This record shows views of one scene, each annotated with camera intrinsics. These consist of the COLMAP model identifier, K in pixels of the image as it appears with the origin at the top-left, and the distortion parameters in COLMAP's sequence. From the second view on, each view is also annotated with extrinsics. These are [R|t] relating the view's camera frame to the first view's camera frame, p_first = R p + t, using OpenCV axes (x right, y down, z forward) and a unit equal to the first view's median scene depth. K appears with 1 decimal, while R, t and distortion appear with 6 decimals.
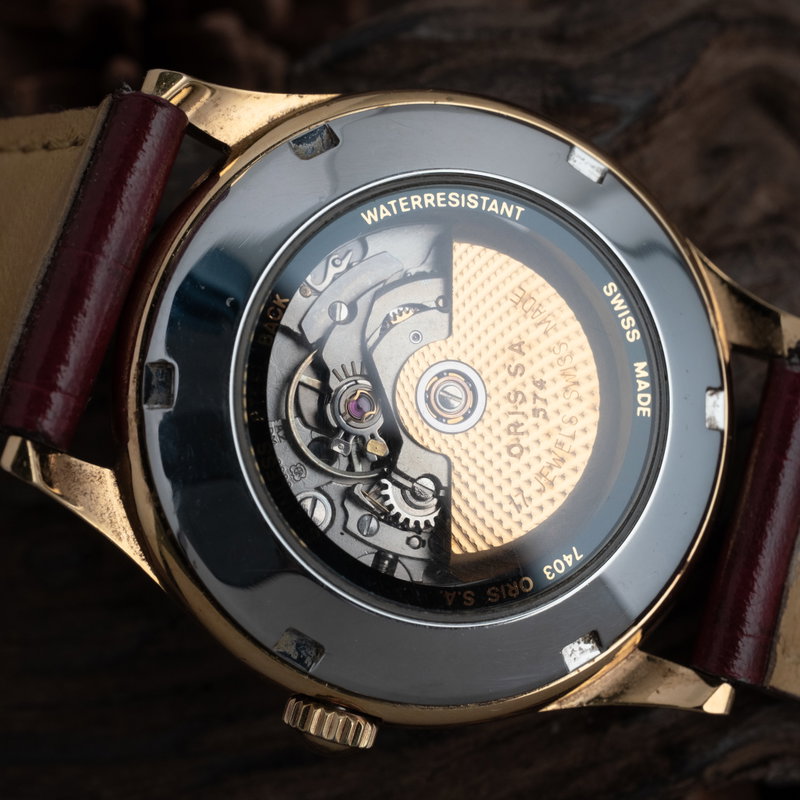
lens RADIAL K [[1189.8, 0, 402.2], [0, 1189.8, 416.8], [0, 0, 1]] dist [0.057991, 0.000000]
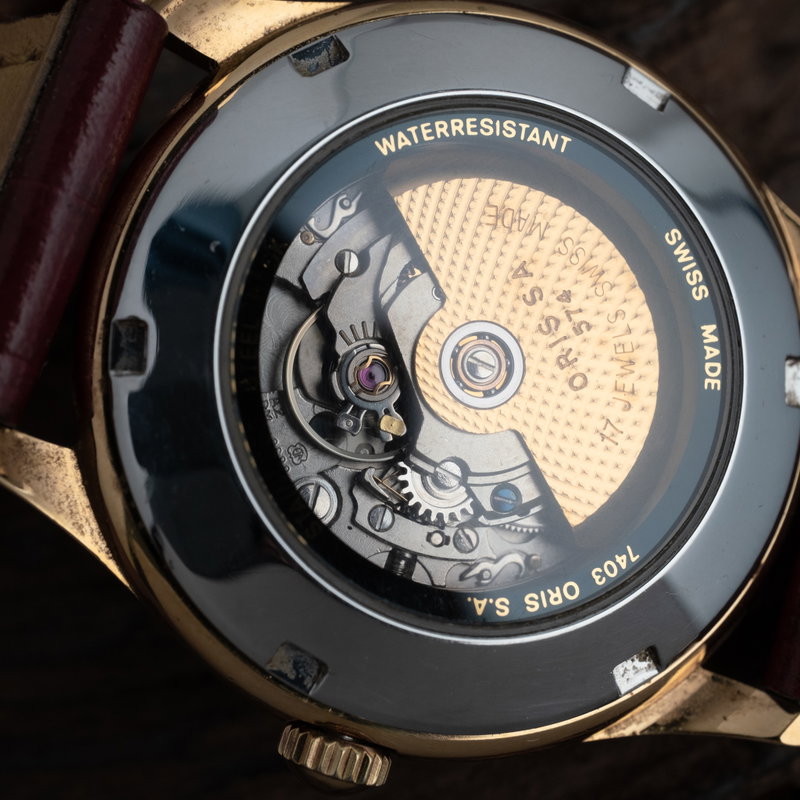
lens RADIAL K [[1189.8, 0, 398.8], [0, 1189.8, 405.9], [0, 0, 1]] dist [0.057991, 0.000000]
pose [[0.999941, 0.006232, -0.008846, -0.009426], [-0.006206, 0.999976, 0.002989, 0.010070], [0.008865, -0.002934, 0.999956, 0.167089]]
